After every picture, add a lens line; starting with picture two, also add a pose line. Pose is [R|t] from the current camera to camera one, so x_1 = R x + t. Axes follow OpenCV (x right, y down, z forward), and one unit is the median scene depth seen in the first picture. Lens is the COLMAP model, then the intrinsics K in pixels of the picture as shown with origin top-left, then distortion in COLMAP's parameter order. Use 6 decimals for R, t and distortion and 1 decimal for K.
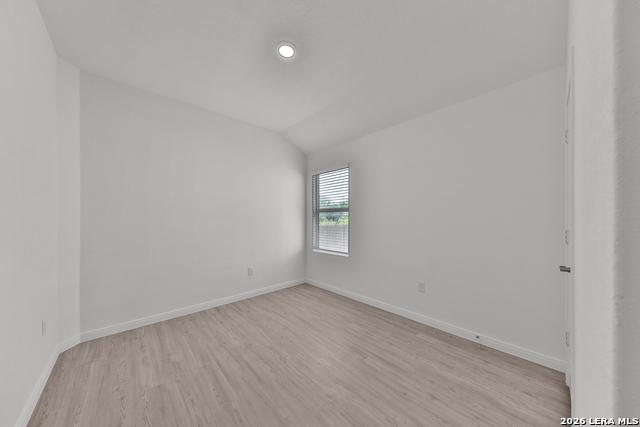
lens RADIAL K [[217.5, 0, 326.3], [0, 217.5, 217.4], [0, 0, 1]] dist [0.004176, -0.002356]
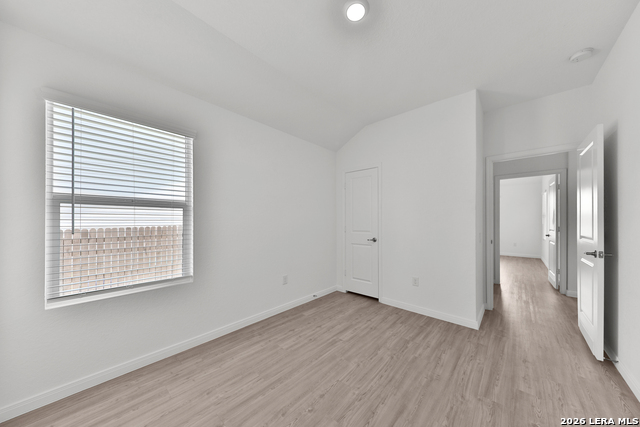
lens RADIAL K [[217.5, 0, 326.6], [0, 217.5, 218.8], [0, 0, 1]] dist [0.004176, -0.002356]
pose [[-0.104486, 0.007180, 0.994500, -0.785665], [-0.004241, 0.999962, -0.007665, 0.007457], [-0.994517, -0.005019, -0.104451, 0.969914]]
